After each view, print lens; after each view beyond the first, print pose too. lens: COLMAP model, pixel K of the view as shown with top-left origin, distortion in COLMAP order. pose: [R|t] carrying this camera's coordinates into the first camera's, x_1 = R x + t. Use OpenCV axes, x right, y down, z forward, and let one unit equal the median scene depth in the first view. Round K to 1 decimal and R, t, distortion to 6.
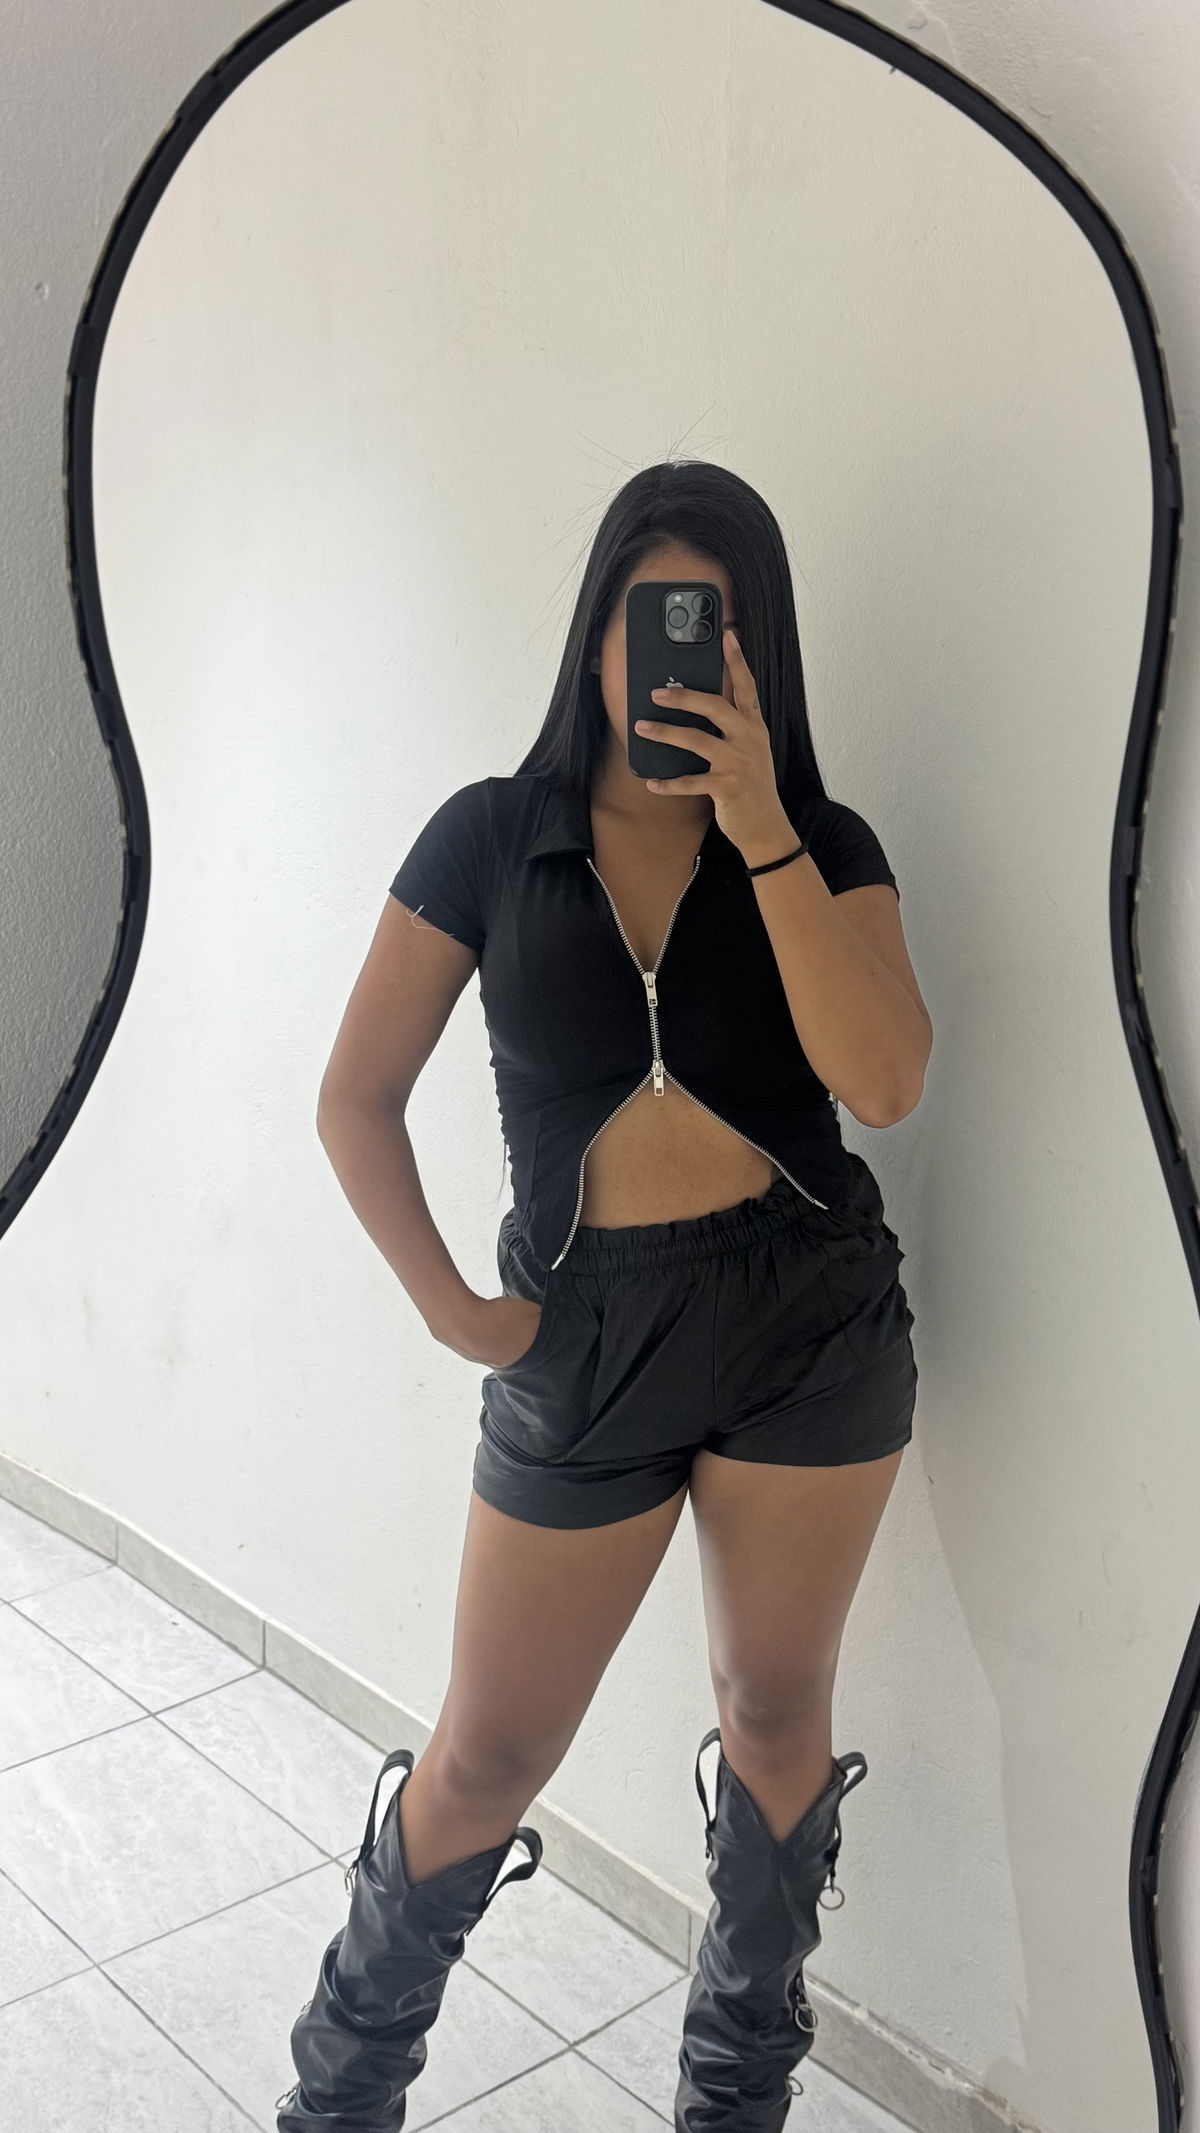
lens RADIAL K [[2202.0, 0, 596.1], [0, 2202.0, 1067.7], [0, 0, 1]] dist [0.154611, -0.376712]
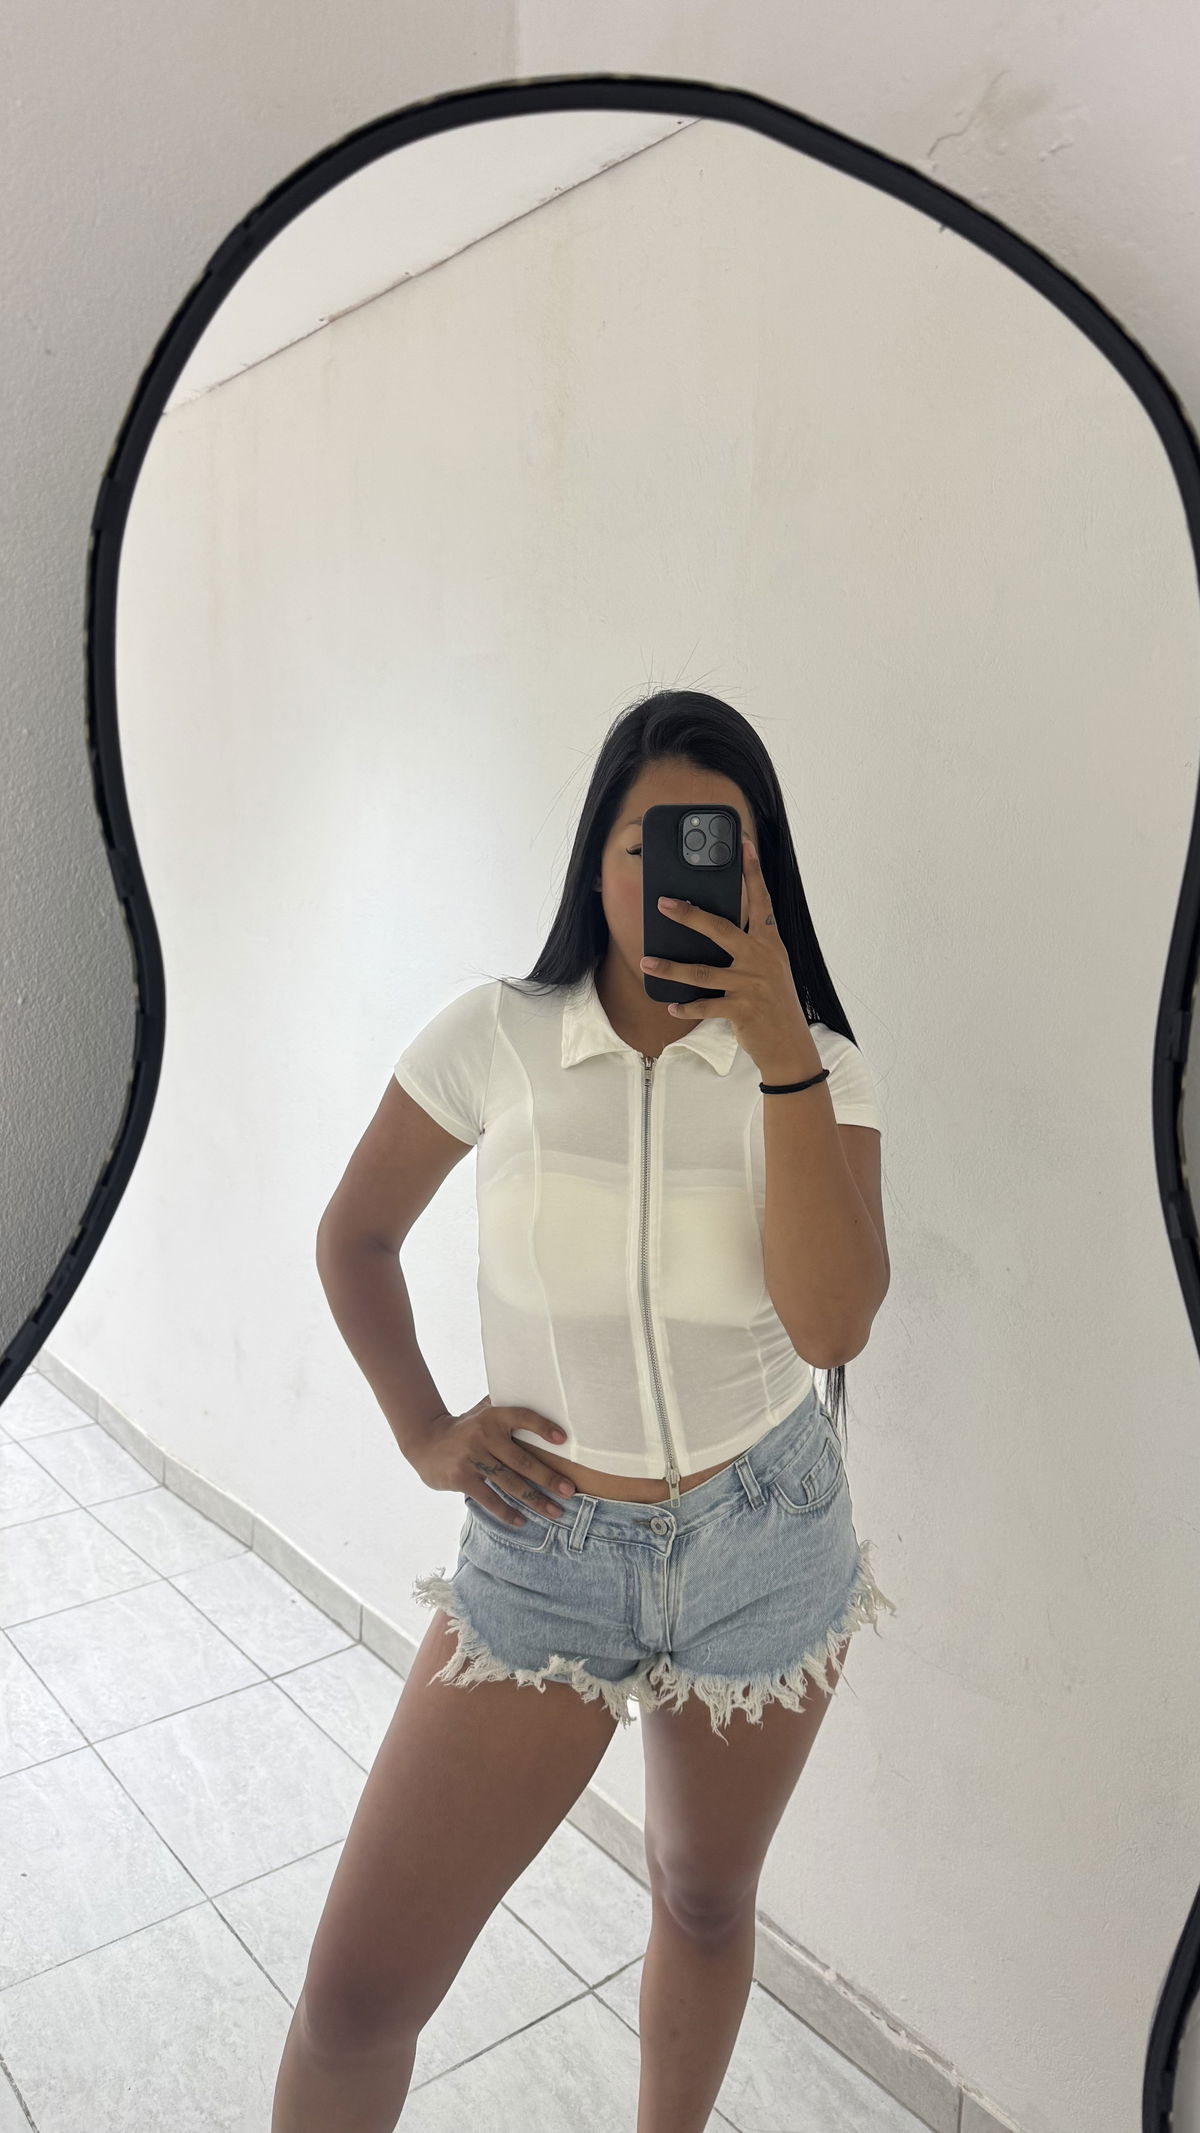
lens RADIAL K [[1550.3, 0, 610.1], [0, 1550.3, 1063.9], [0, 0, 1]] dist [0.001415, -0.008680]
pose [[0.999507, 0.024213, -0.019972, 0.004169], [-0.025336, 0.997995, -0.057998, -0.016135], [0.018528, 0.058475, 0.998117, 0.130887]]
